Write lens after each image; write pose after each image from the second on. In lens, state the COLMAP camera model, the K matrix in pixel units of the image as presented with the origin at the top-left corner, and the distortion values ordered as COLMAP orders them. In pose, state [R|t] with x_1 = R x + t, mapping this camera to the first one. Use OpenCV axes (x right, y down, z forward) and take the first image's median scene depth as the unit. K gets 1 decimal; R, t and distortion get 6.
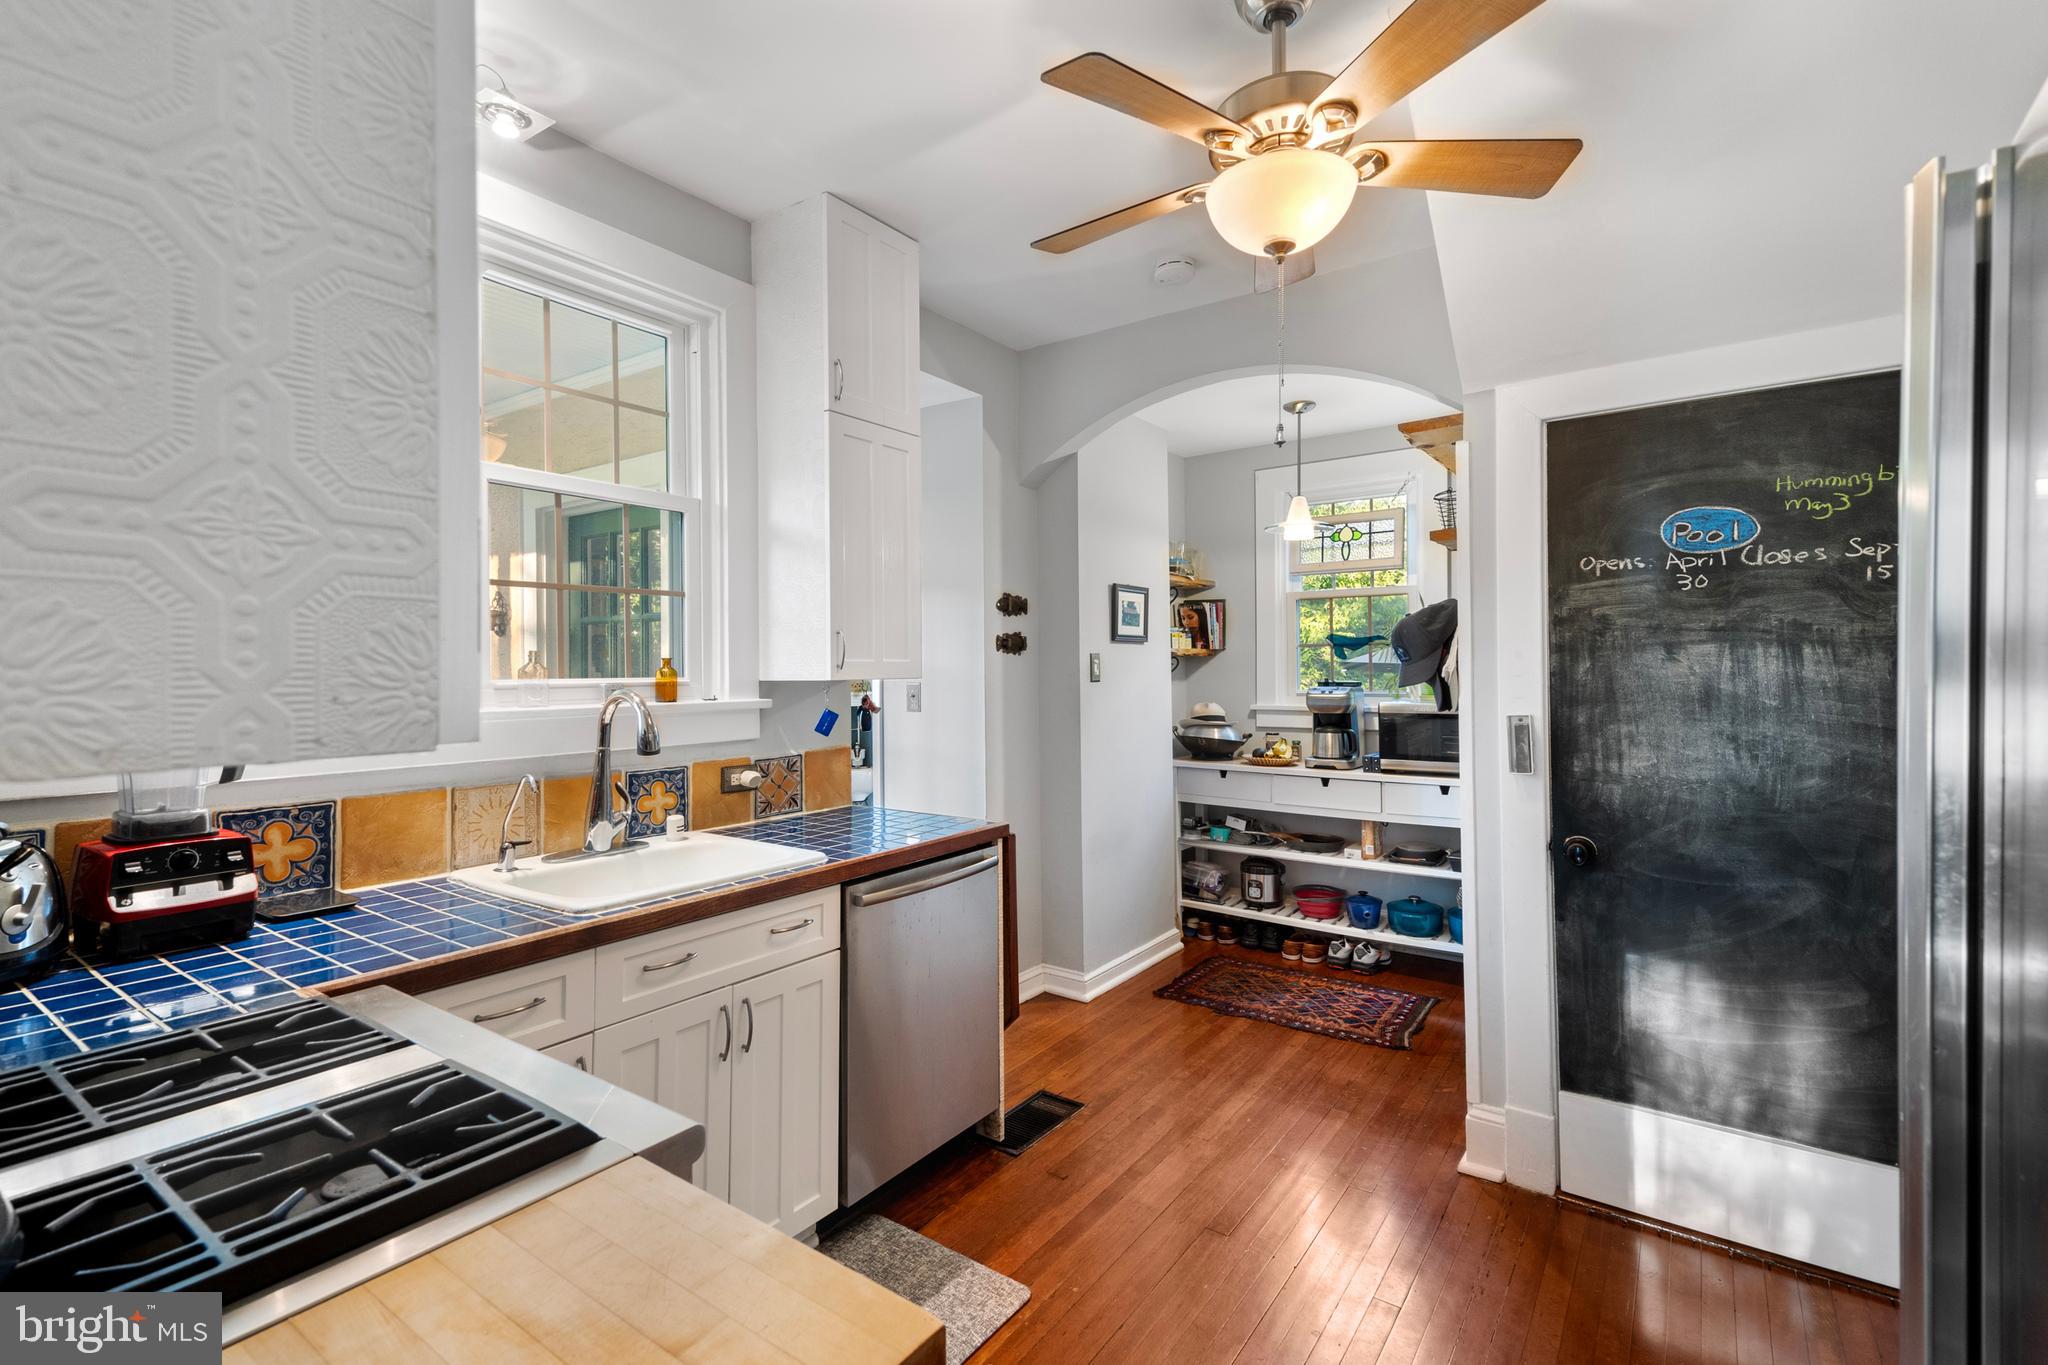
lens RADIAL K [[956.8, 0, 1021.7], [0, 956.8, 674.4], [0, 0, 1]] dist [0.018893, -0.000496]
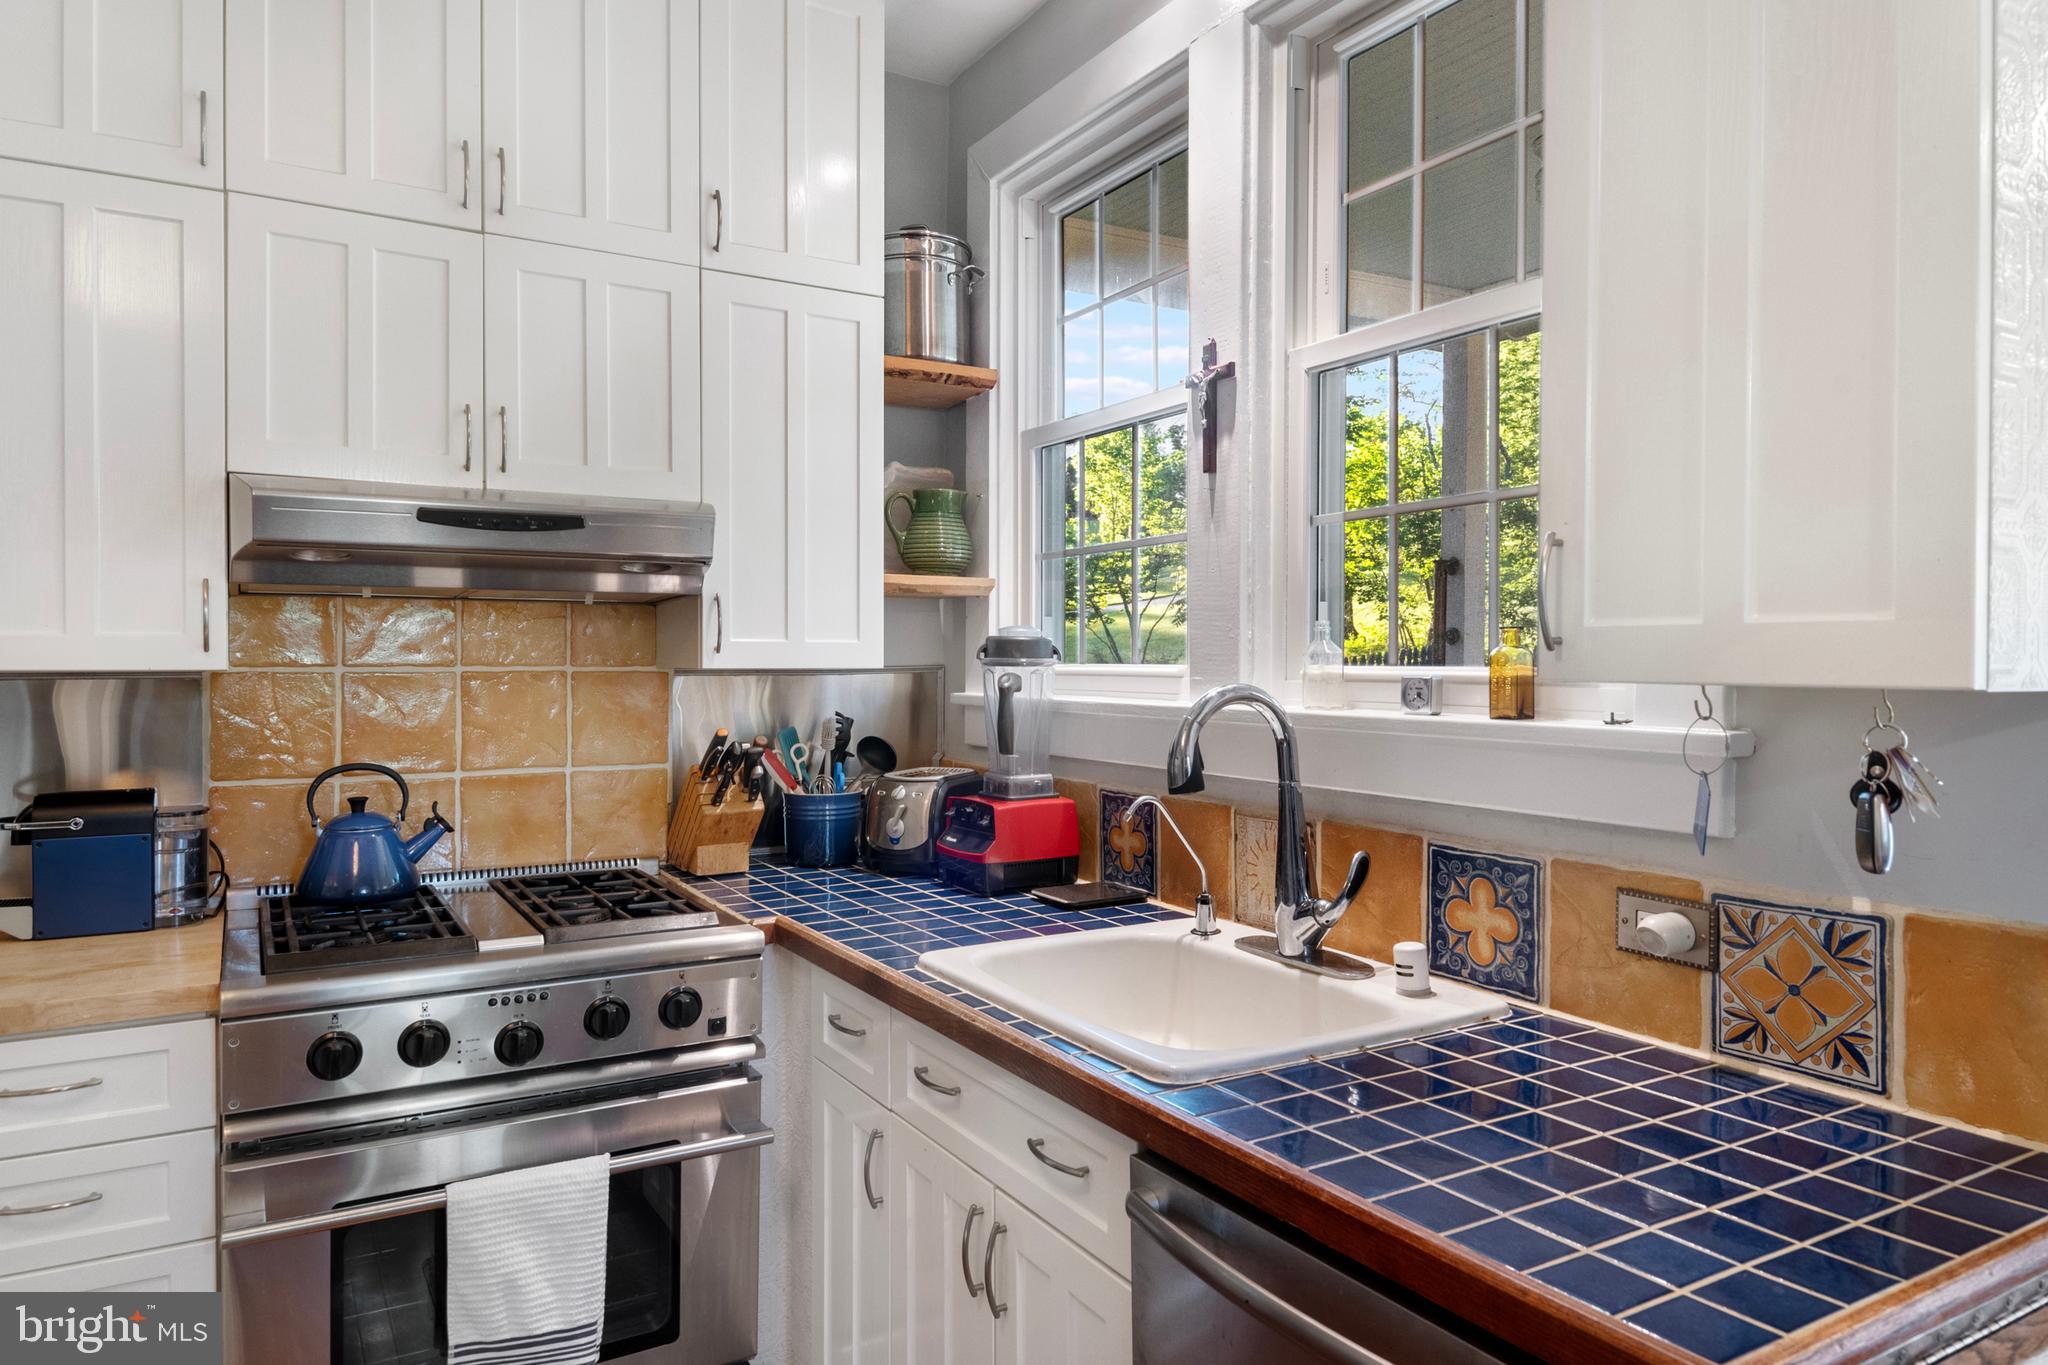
lens RADIAL K [[1317.6, 0, 1039.1], [0, 1317.6, 671.2], [0, 0, 1]] dist [0.022511, -0.011236]
pose [[-0.399982, 0.016170, -0.916380, 0.332703], [-0.006124, 0.999775, 0.020315, -0.007356], [0.916502, 0.013737, -0.399793, 1.059315]]
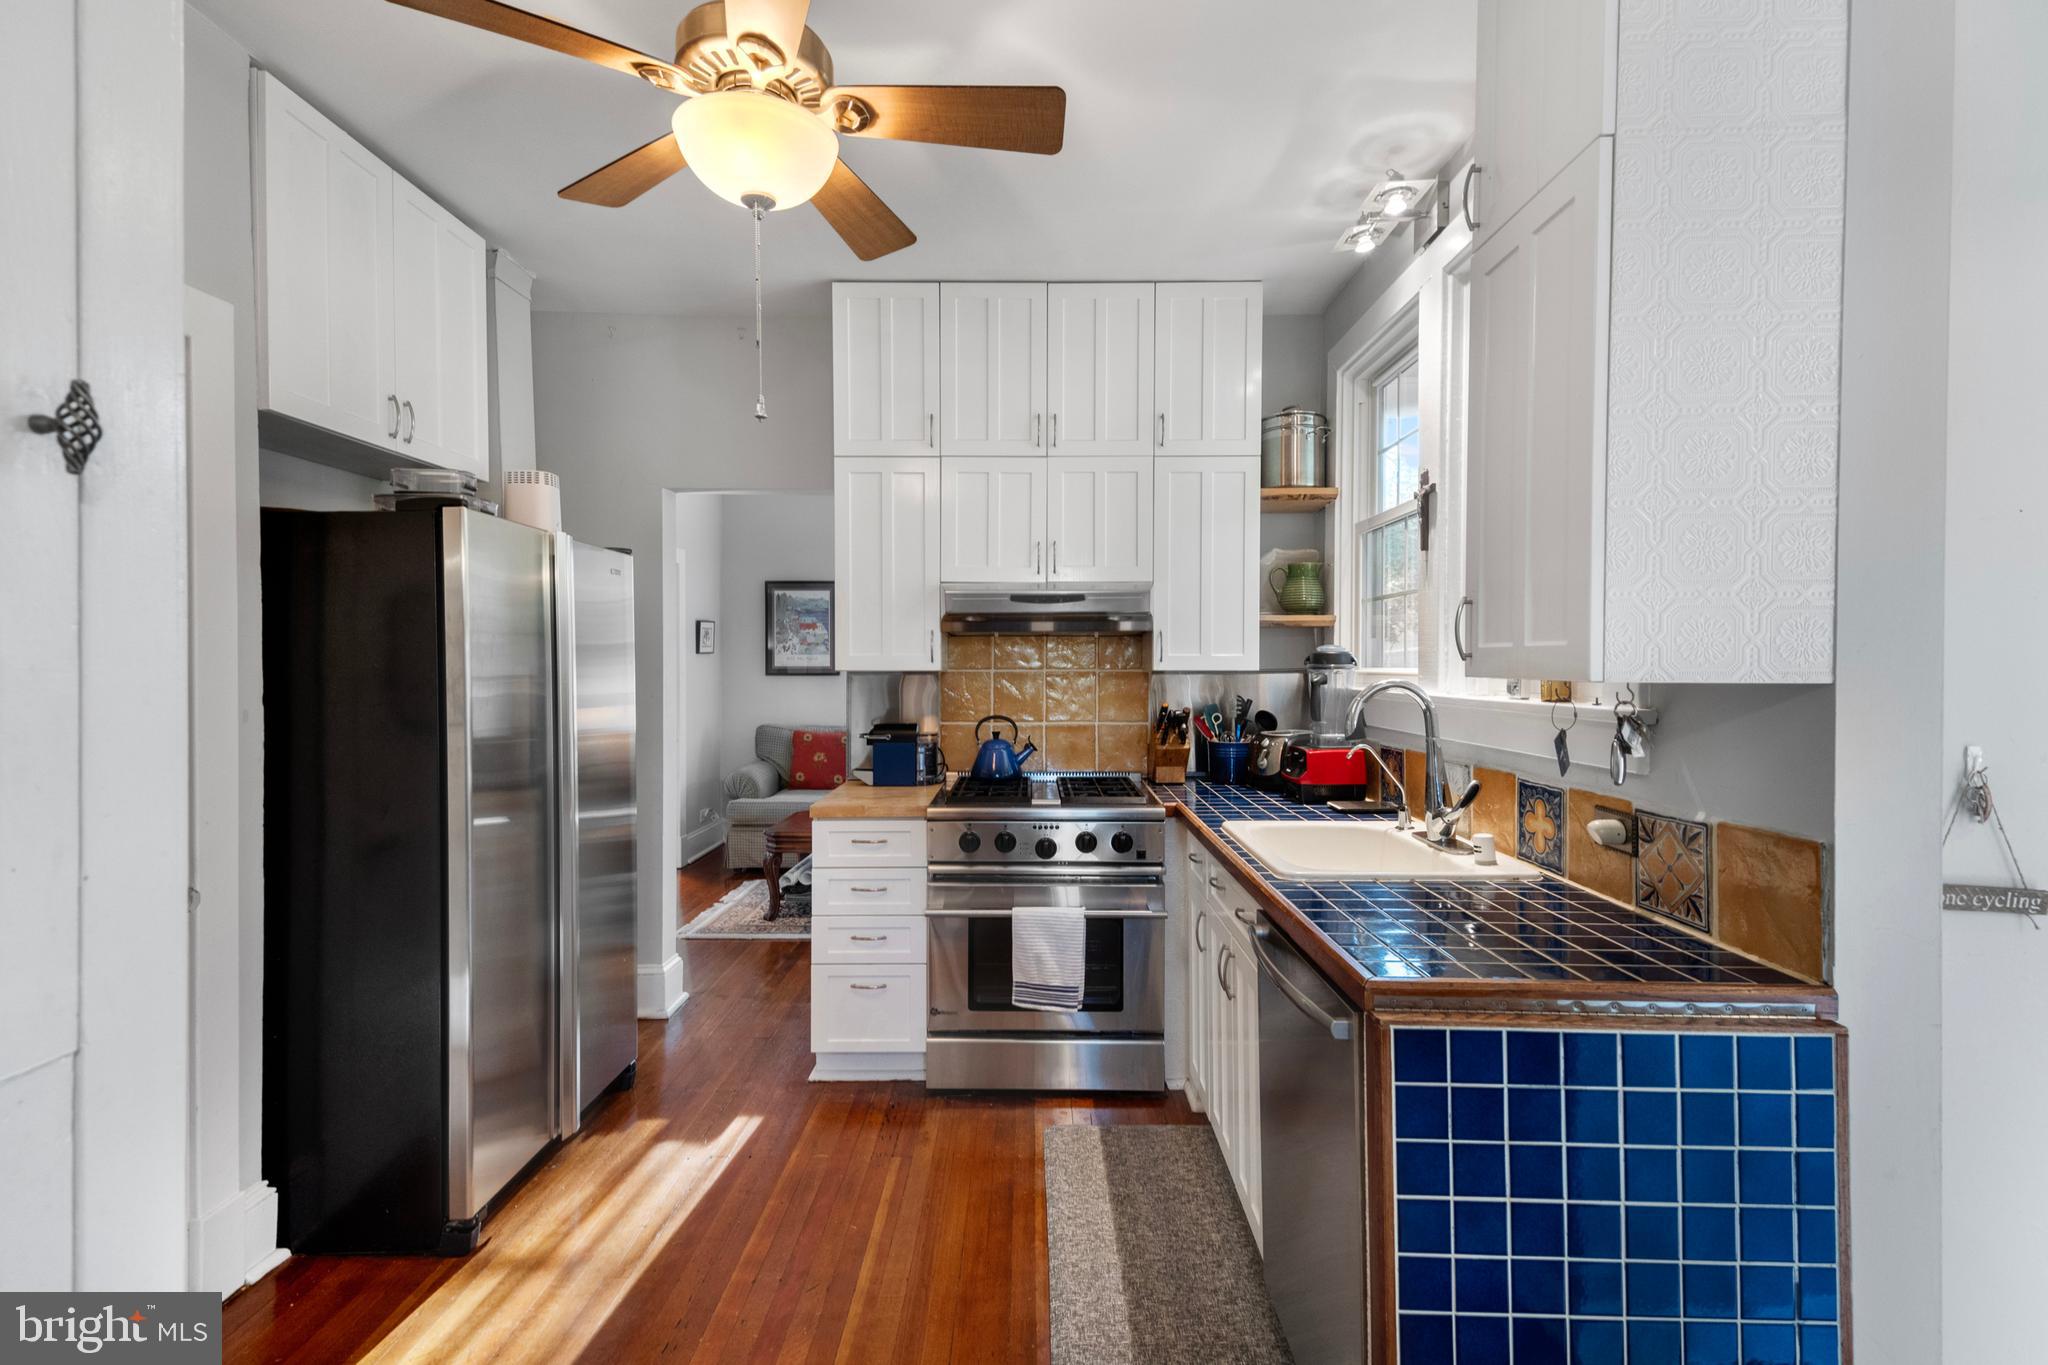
lens RADIAL K [[956.8, 0, 1010.9], [0, 956.8, 669.4], [0, 0, 1]] dist [0.018893, -0.000496]
pose [[-0.830766, 0.011830, -0.556496, 0.434638], [0.002886, 0.999852, 0.016947, -0.012293], [0.556614, 0.012473, -0.830677, 1.417910]]
